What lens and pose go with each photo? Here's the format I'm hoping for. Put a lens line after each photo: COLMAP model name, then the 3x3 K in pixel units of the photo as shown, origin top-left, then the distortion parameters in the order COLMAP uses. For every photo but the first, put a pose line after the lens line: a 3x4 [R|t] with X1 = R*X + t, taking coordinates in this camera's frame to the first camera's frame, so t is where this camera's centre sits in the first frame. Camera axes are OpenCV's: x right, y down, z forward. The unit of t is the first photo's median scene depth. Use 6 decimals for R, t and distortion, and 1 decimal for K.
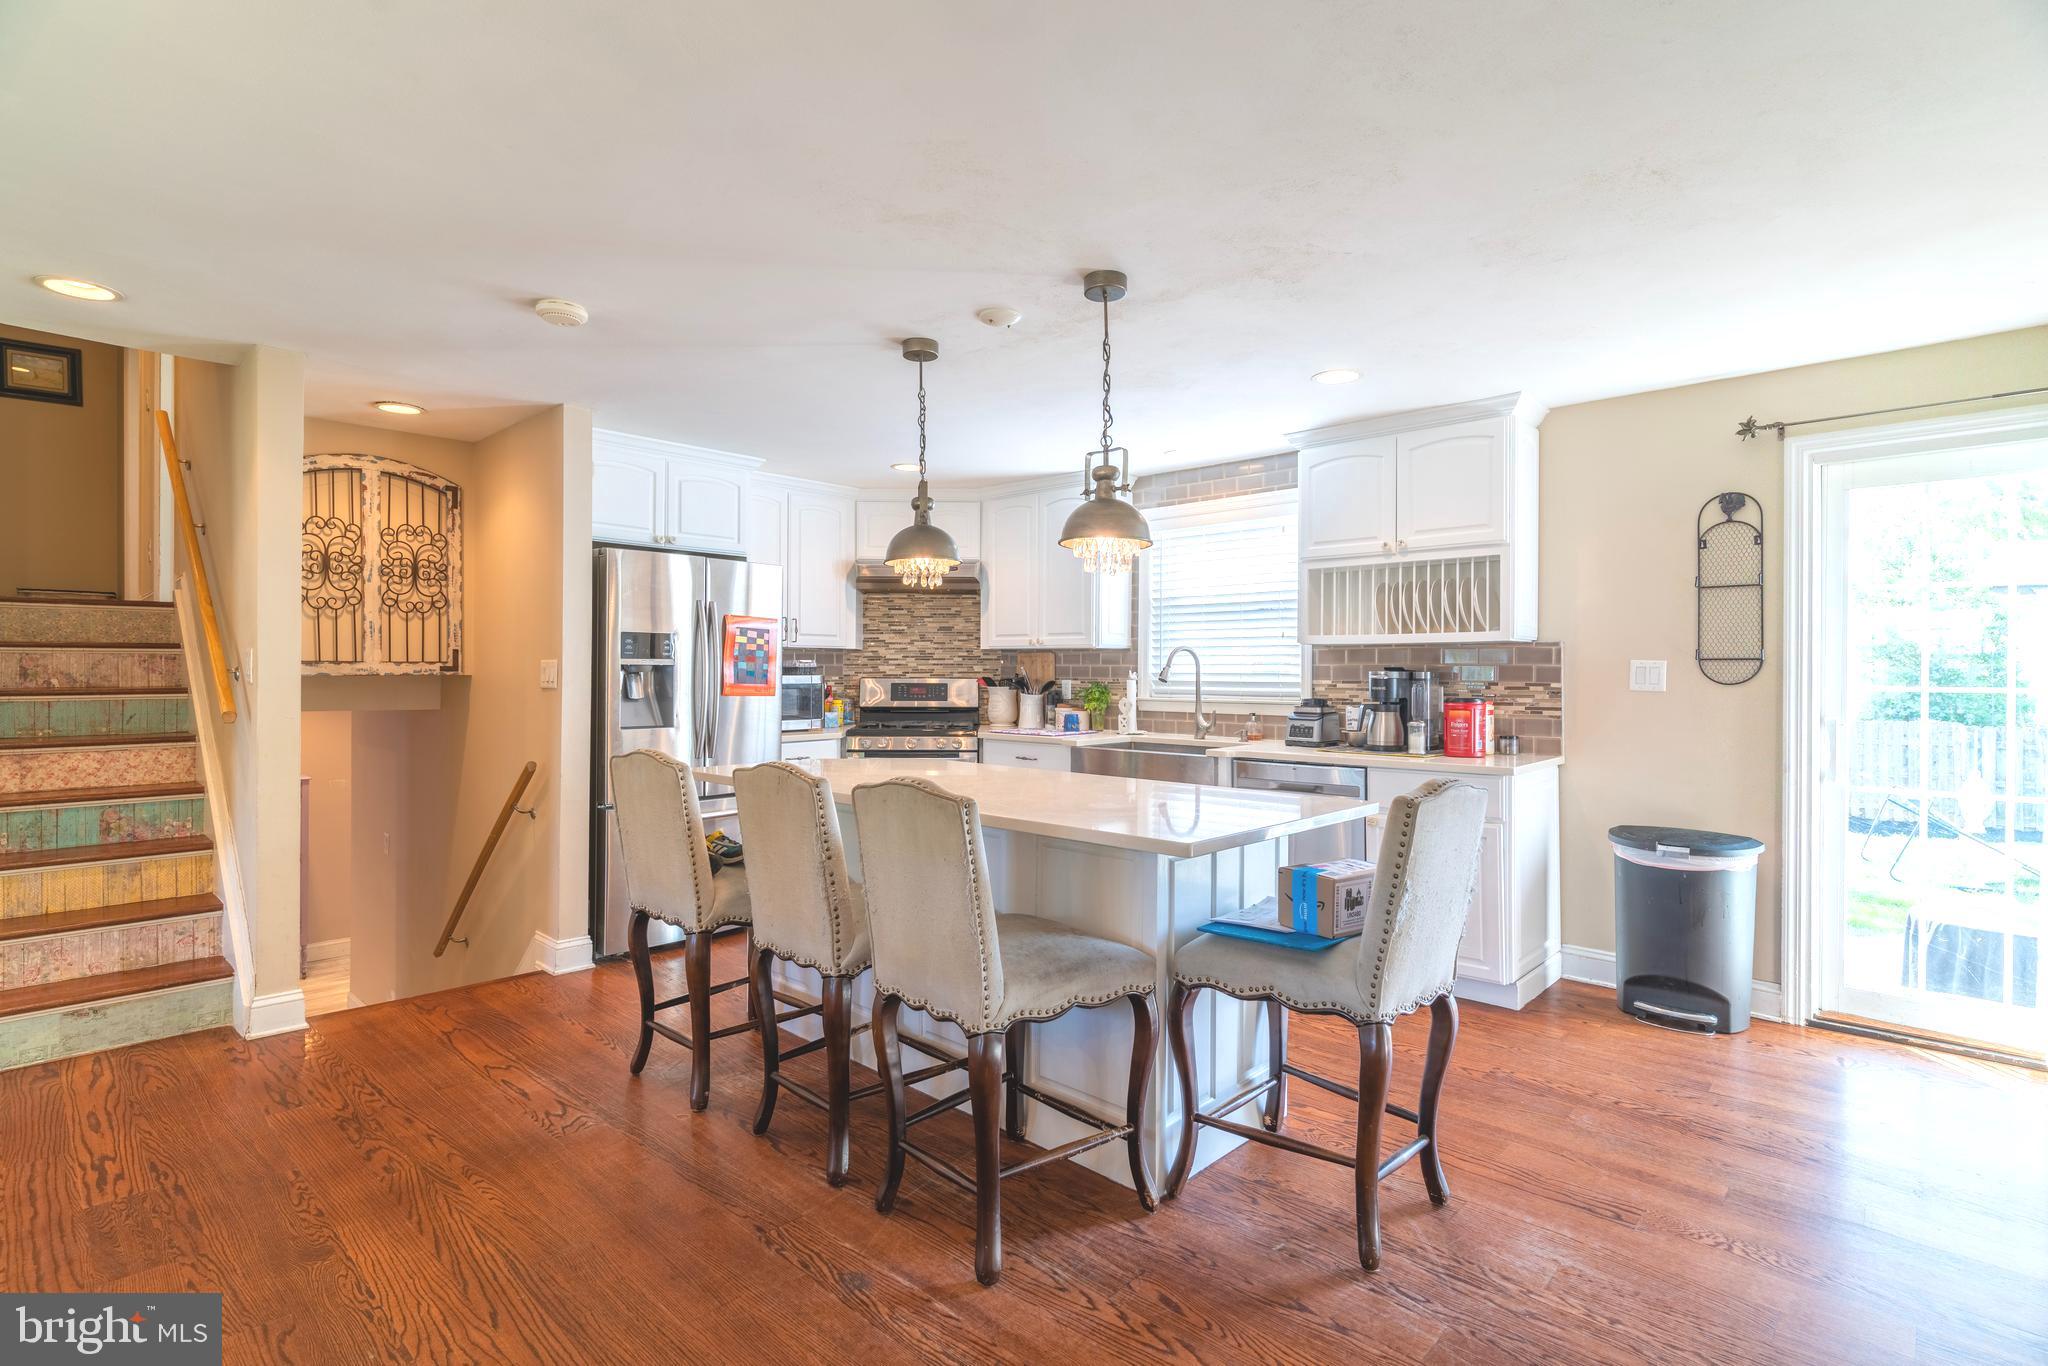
lens RADIAL K [[985.8, 0, 1021.3], [0, 985.8, 672.6], [0, 0, 1]] dist [-0.000382, -0.000114]
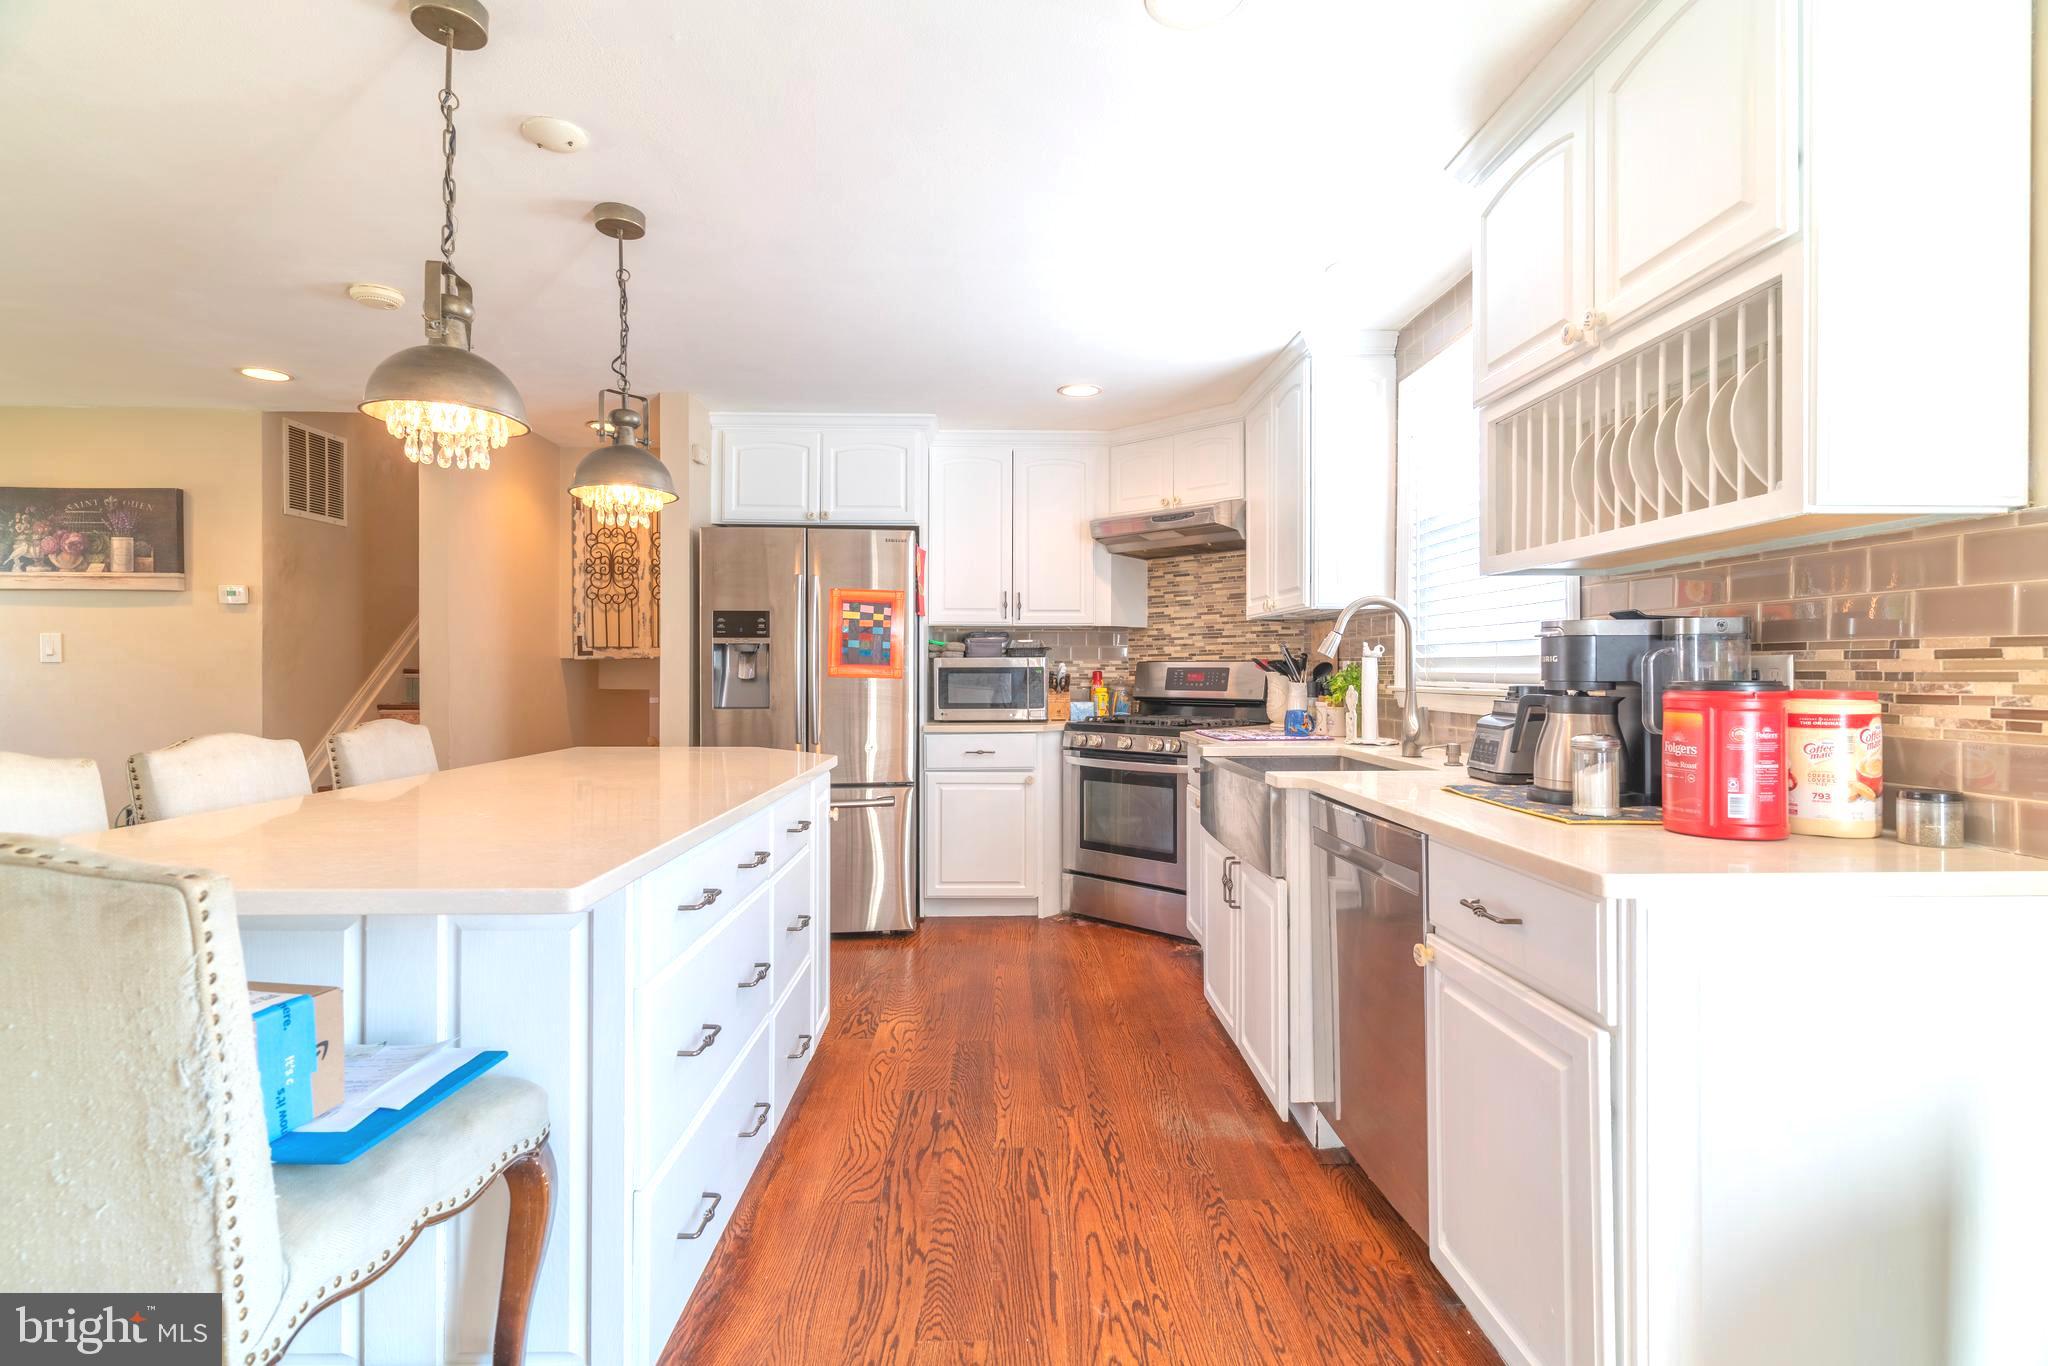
lens RADIAL K [[985.8, 0, 1021.3], [0, 985.8, 672.6], [0, 0, 1]] dist [-0.000382, -0.000114]
pose [[0.693962, -0.001767, -0.720010, 0.508343], [0.000918, 0.999998, -0.001569, 0.021962], [0.720011, 0.000428, 0.693962, 0.515068]]
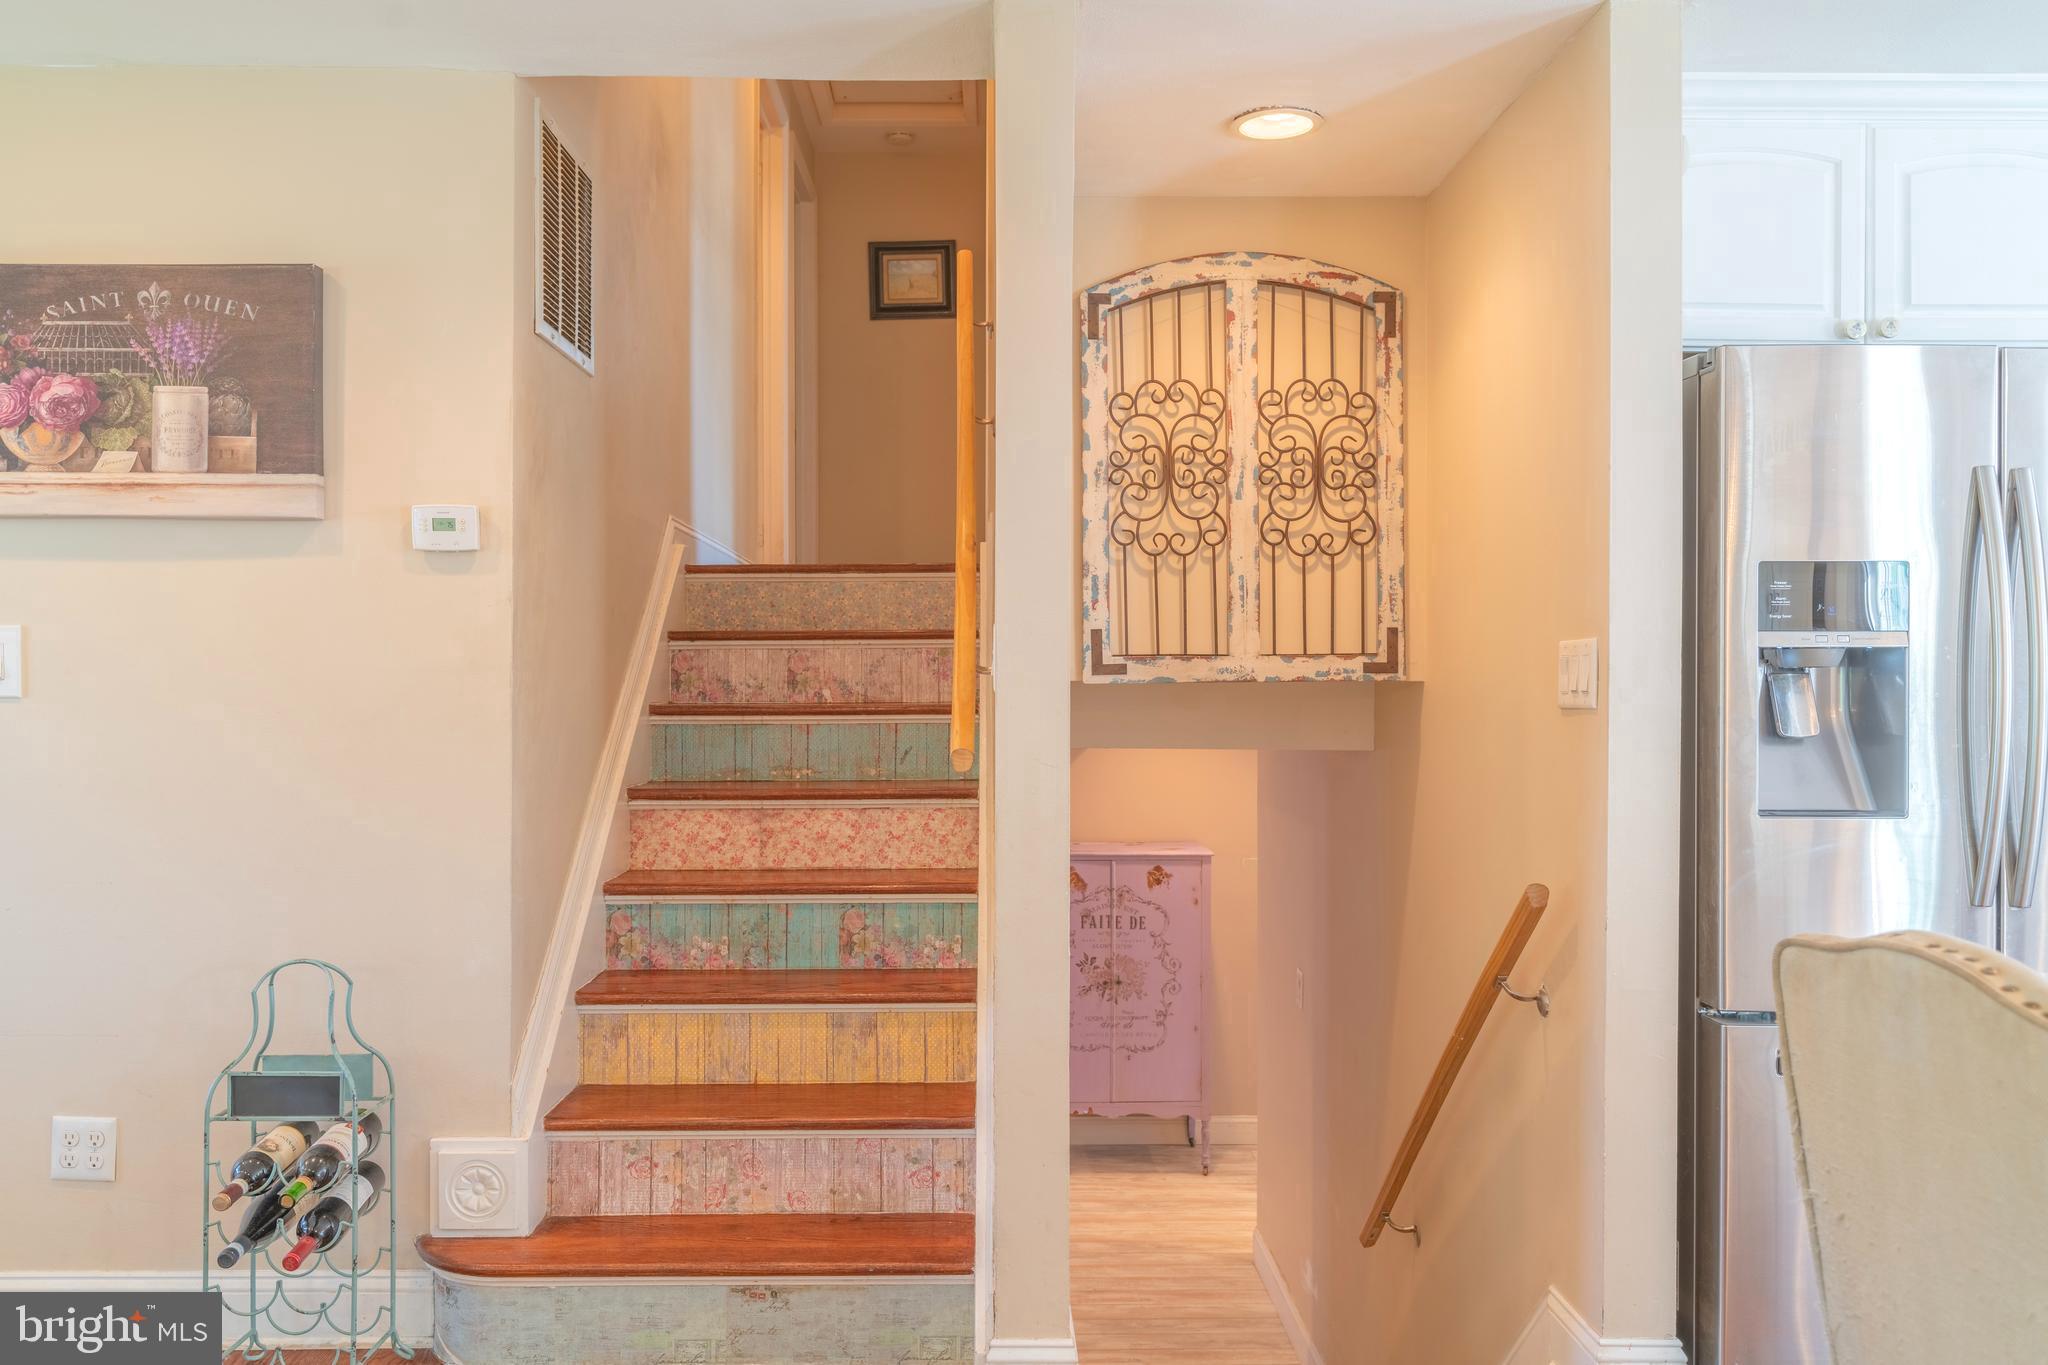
lens RADIAL K [[1582.6, 0, 973.0], [0, 1582.6, 685.5], [0, 0, 1]] dist [0.003431, 0.000952]
pose [[0.683735, -0.005431, -0.729711, -0.159604], [0.002464, 0.999984, -0.005134, 0.008687], [0.729727, 0.001712, 0.683737, 0.343060]]
